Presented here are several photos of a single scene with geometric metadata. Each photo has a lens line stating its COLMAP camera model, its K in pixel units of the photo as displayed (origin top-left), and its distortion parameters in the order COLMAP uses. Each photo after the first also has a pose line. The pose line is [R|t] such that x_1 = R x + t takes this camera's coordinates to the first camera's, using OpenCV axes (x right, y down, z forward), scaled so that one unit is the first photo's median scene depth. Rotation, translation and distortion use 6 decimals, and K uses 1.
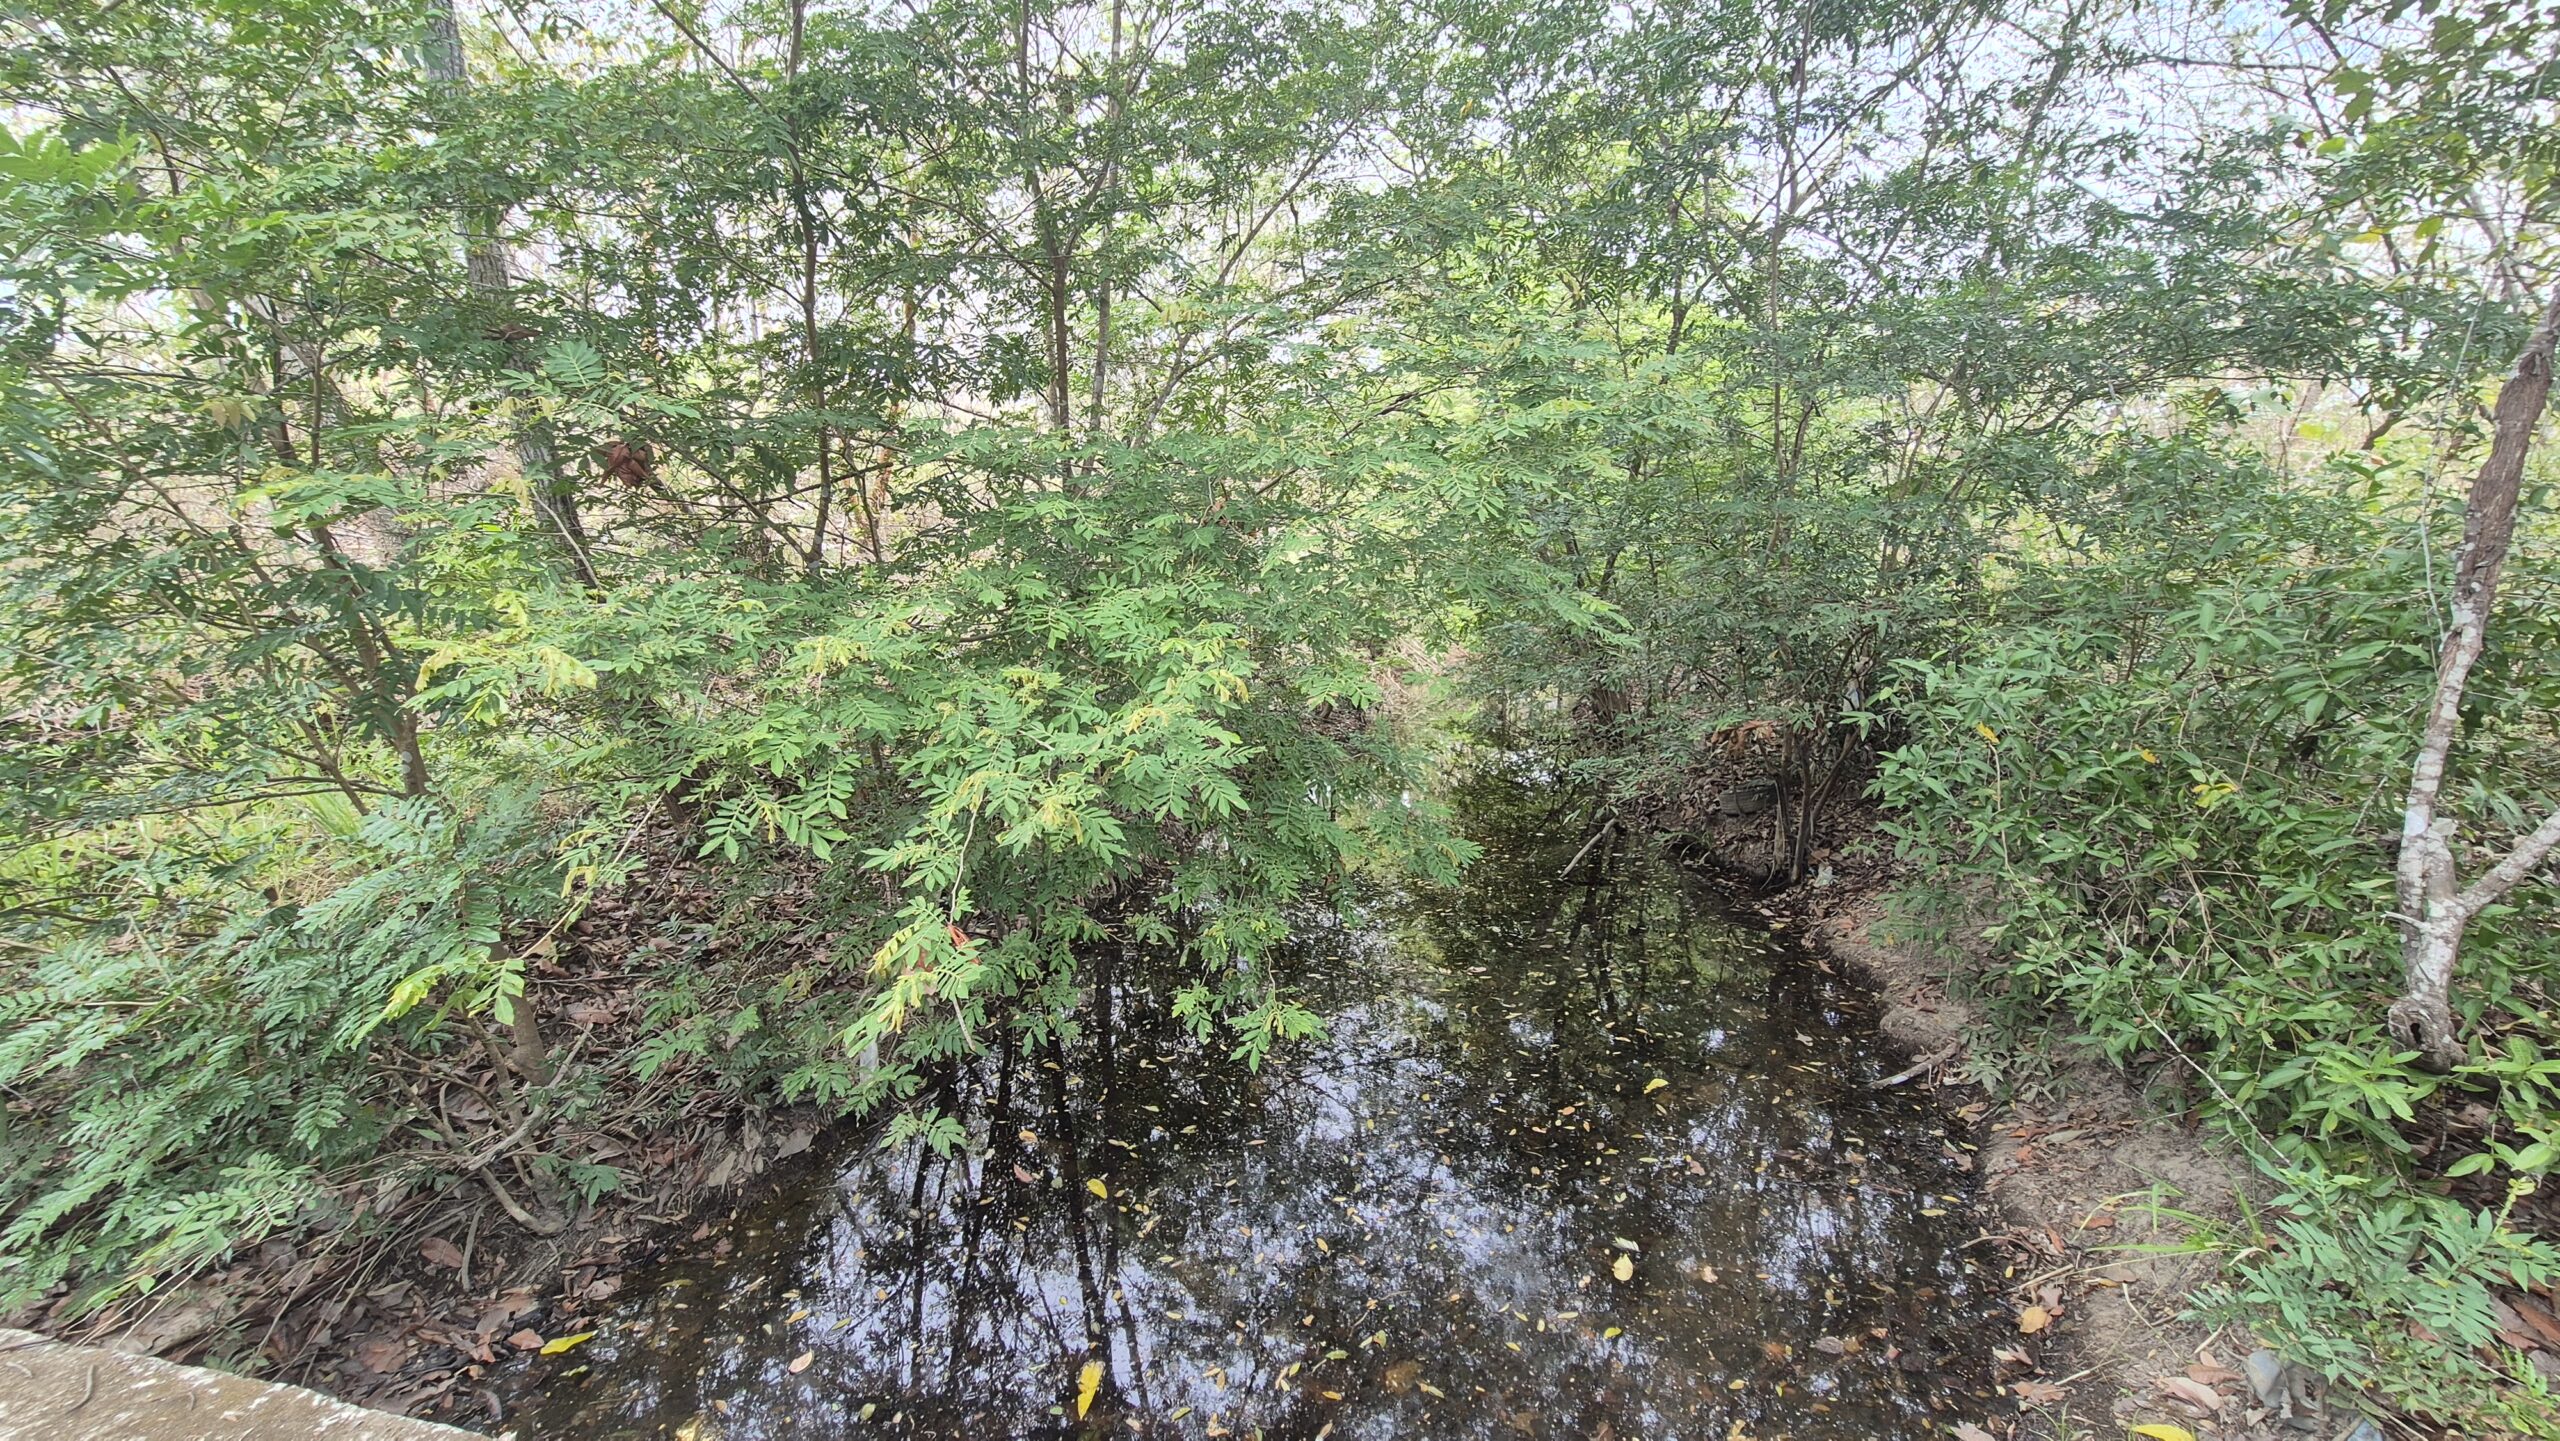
lens RADIAL K [[1011.0, 0, 1288.3], [0, 1011.0, 720.3], [0, 0, 1]] dist [0.000456, 0.000471]
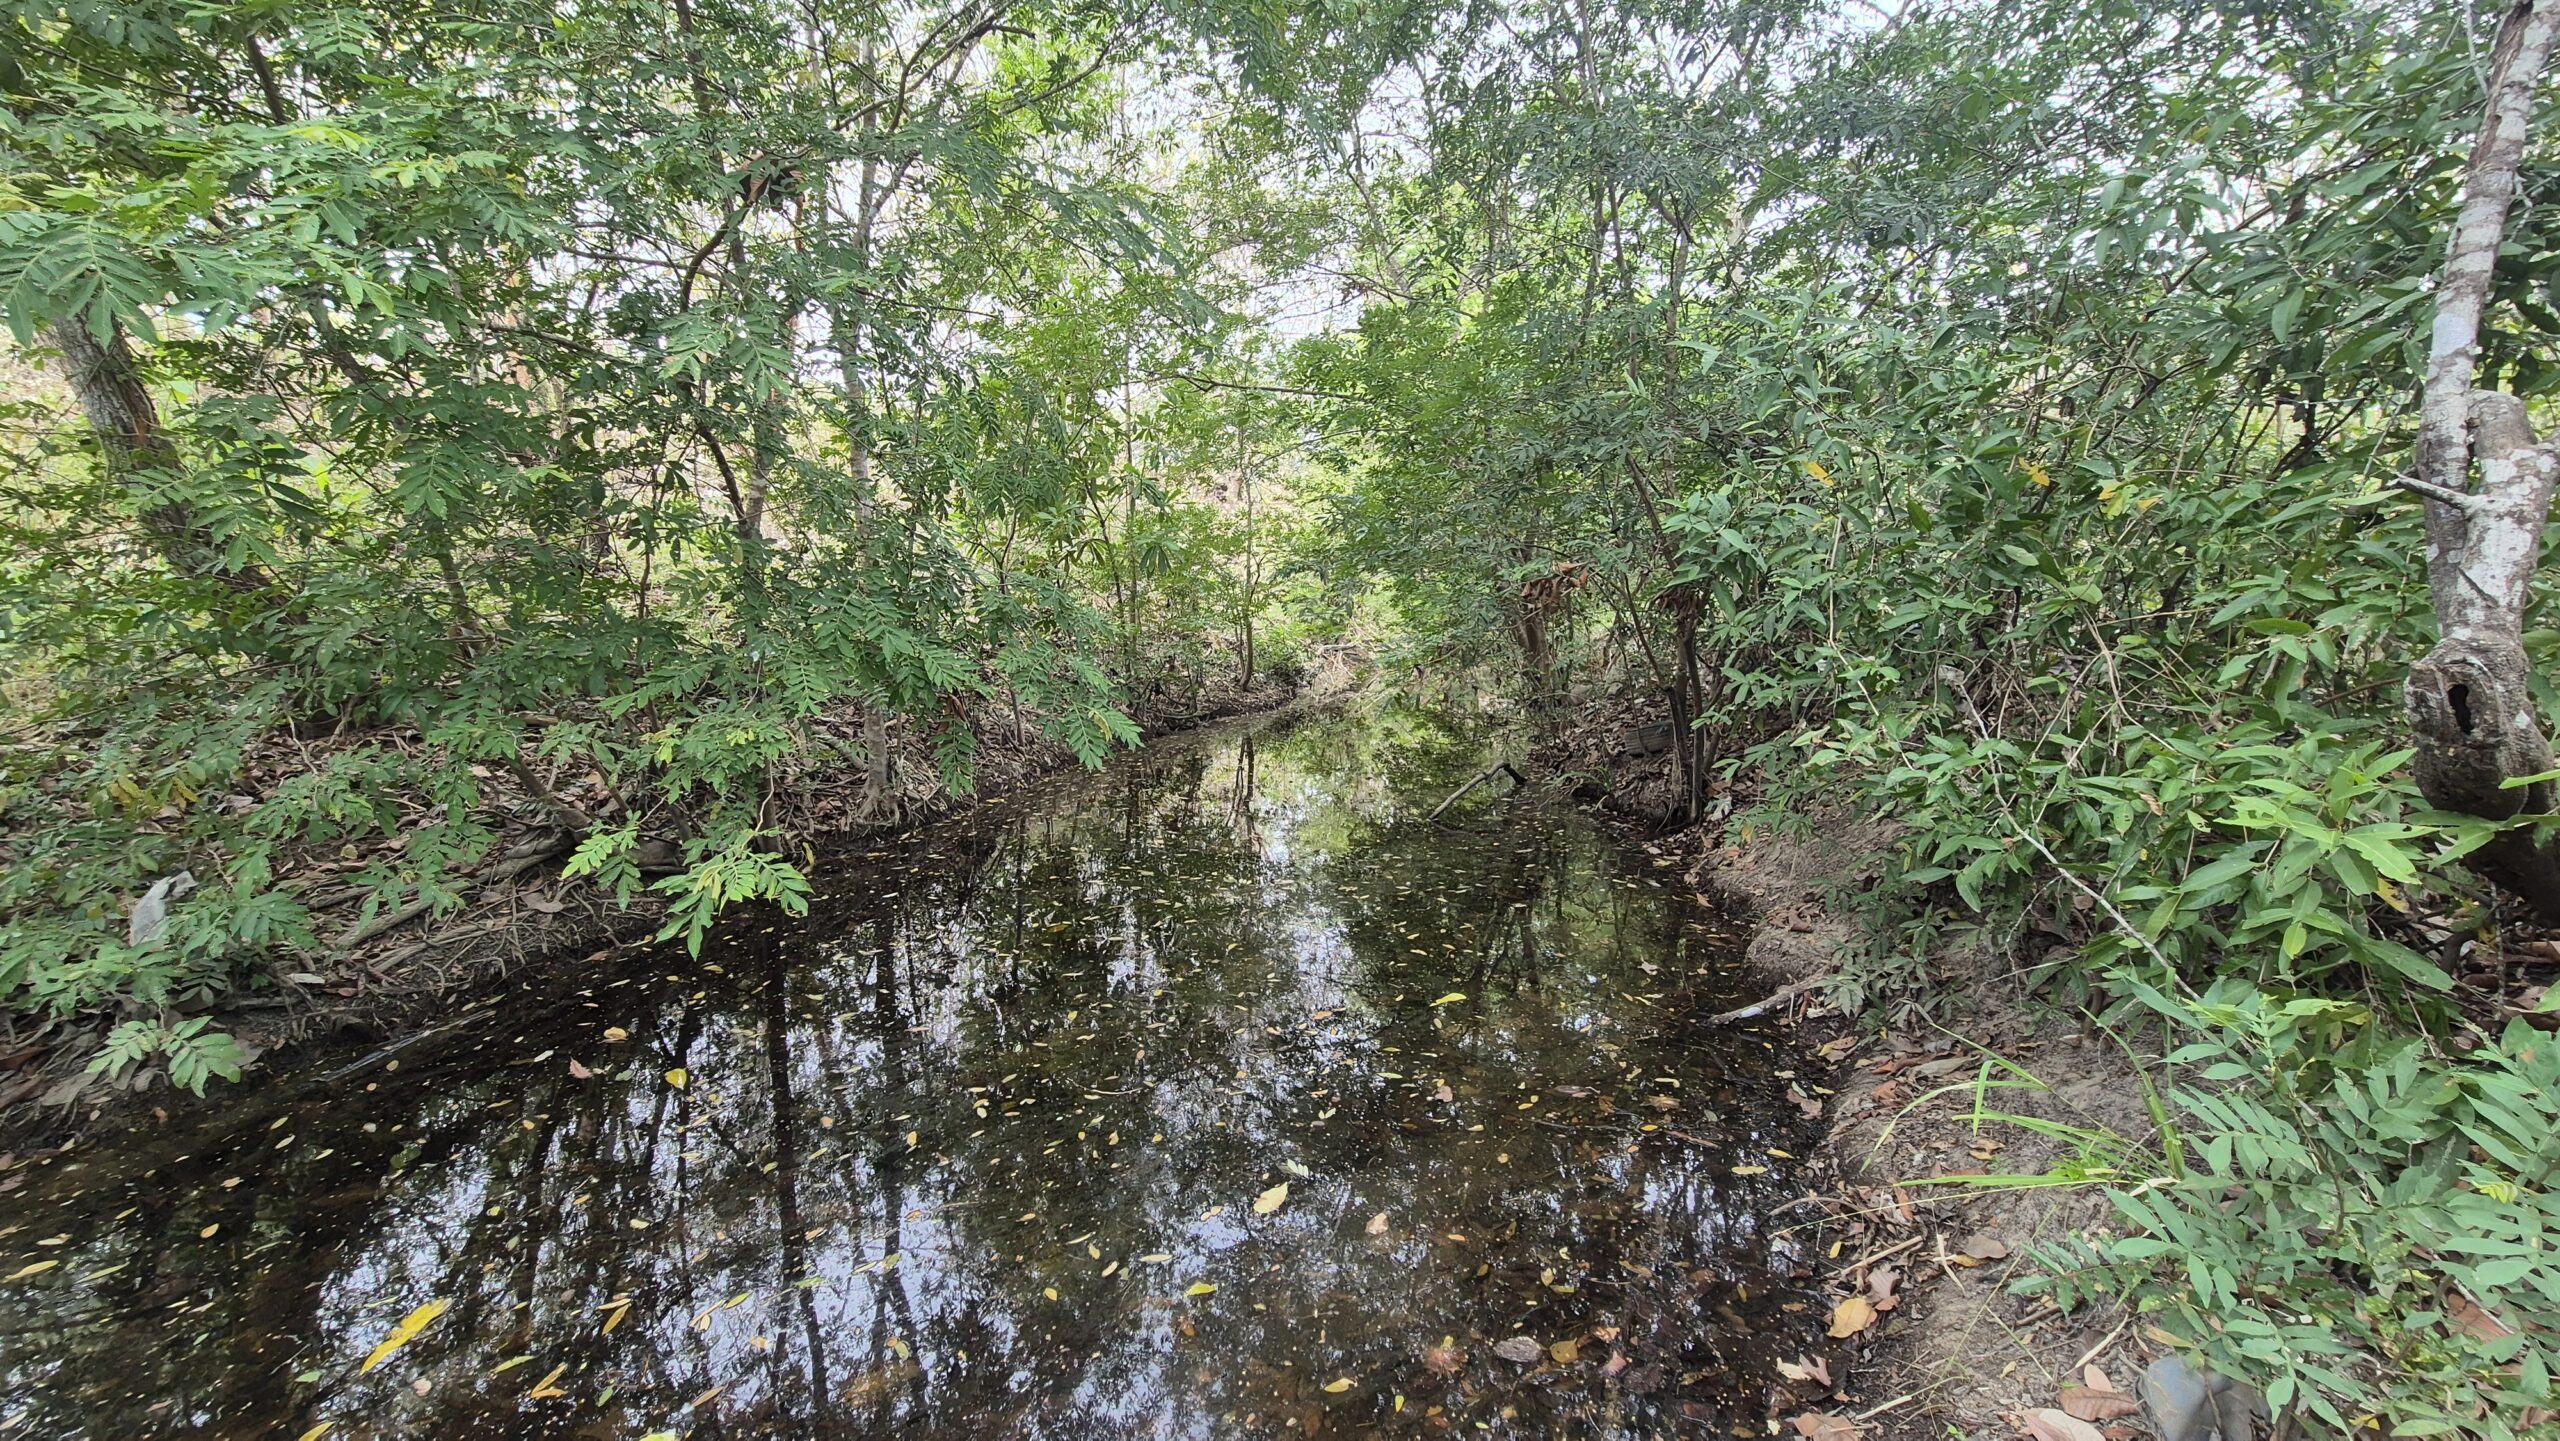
lens RADIAL K [[1011.6, 0, 1271.3], [0, 1011.6, 726.7], [0, 0, 1]] dist [-0.001731, -0.000301]
pose [[0.999814, 0.009333, -0.016863, 0.368227], [-0.009607, 0.999822, -0.016259, 0.226169], [0.016708, 0.016418, 0.999726, 0.338751]]
